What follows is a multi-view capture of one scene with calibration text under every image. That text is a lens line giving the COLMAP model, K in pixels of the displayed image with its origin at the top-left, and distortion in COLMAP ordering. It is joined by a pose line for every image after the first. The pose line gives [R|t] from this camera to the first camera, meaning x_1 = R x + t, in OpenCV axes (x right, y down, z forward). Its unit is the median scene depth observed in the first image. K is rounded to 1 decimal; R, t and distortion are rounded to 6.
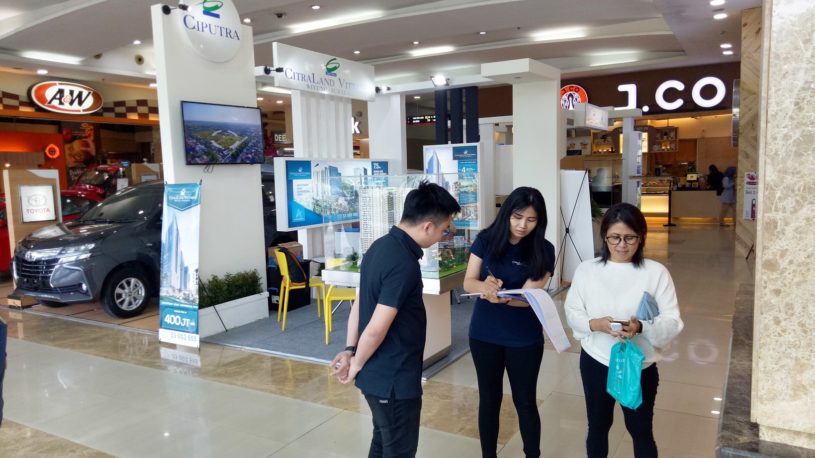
lens RADIAL K [[590.5, 0, 407.5], [0, 590.5, 229.0], [0, 0, 1]] dist [0.031357, -0.009180]
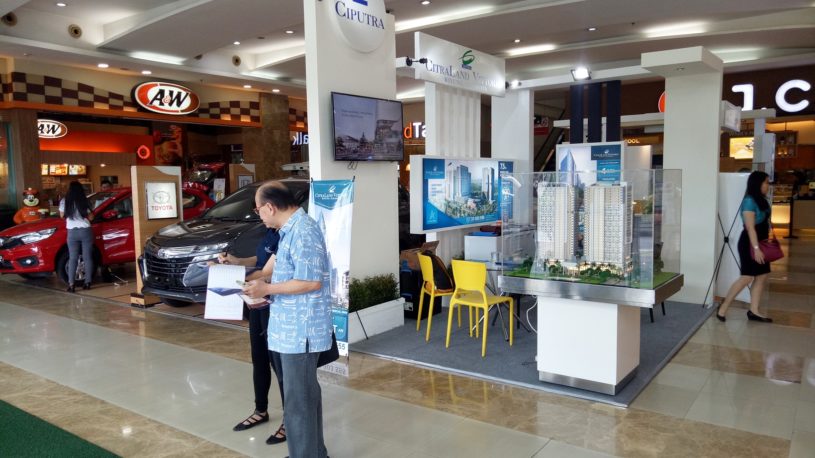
lens RADIAL K [[590.5, 0, 407.5], [0, 590.5, 229.0], [0, 0, 1]] dist [0.031357, -0.009180]
pose [[0.996284, 0.019888, -0.083796, -0.135031], [-0.020877, 0.999722, -0.010944, 0.006347], [0.083555, 0.012652, 0.996423, 0.060750]]
